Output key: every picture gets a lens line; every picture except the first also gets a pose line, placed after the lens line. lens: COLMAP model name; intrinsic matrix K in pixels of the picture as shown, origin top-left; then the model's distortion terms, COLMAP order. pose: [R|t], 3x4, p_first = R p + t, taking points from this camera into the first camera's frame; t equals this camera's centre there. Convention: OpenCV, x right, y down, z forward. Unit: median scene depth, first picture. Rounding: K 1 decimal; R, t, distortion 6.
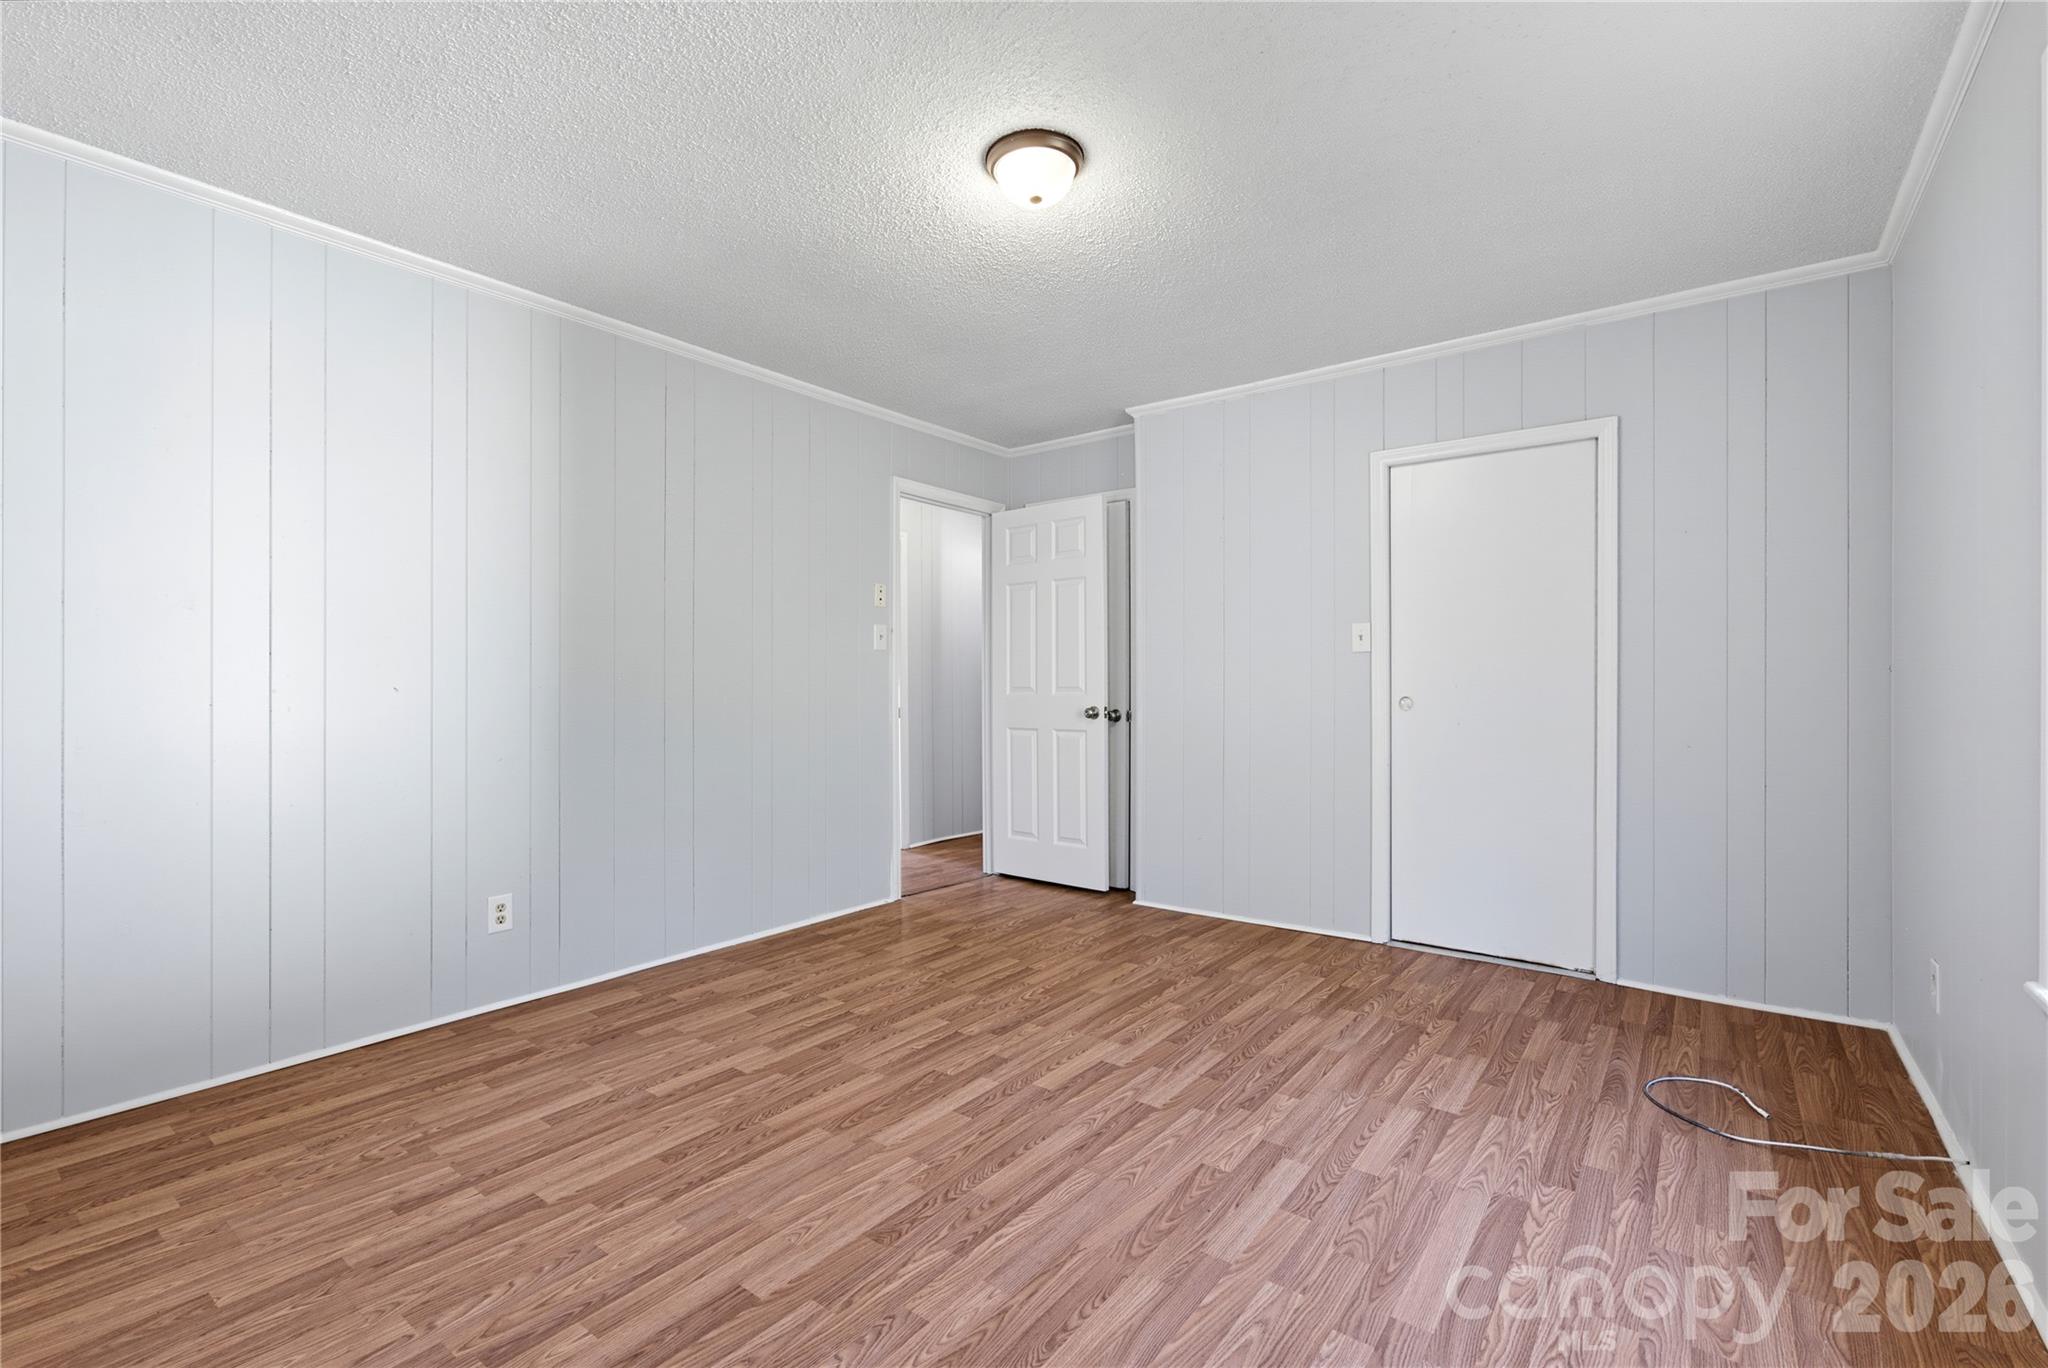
lens RADIAL K [[903.6, 0, 1022.6], [0, 903.6, 683.8], [0, 0, 1]] dist [-0.008897, 0.000475]
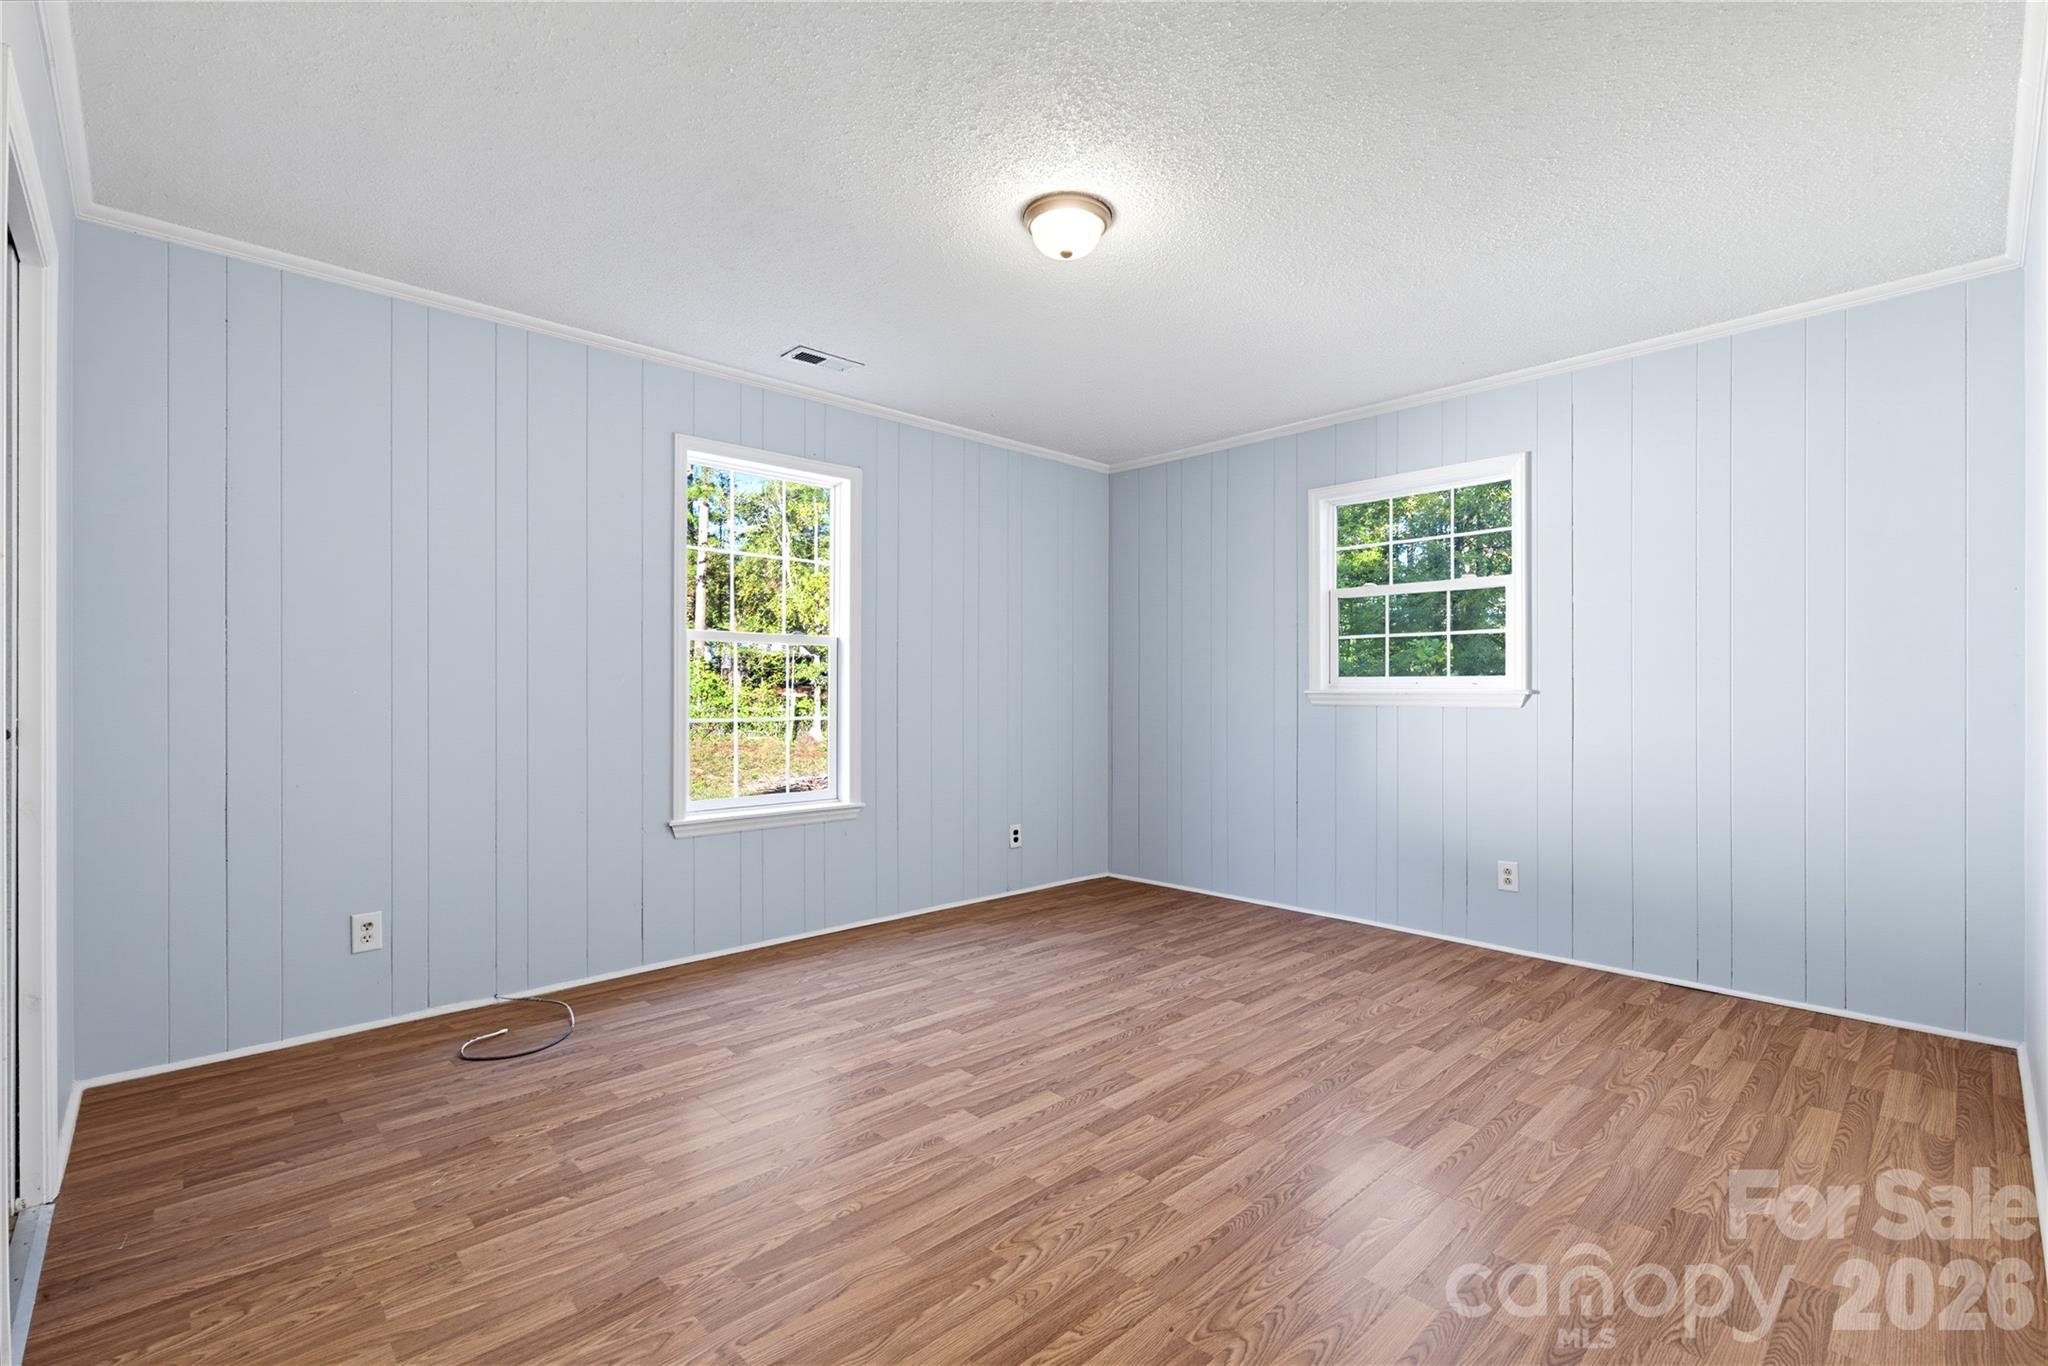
lens RADIAL K [[903.6, 0, 1025.0], [0, 903.6, 690.9], [0, 0, 1]] dist [-0.008897, 0.000475]
pose [[-0.987248, 0.003217, 0.159155, -0.108023], [0.002536, 0.999987, -0.004484, 0.001377], [-0.159167, -0.004023, -0.987243, 2.052131]]
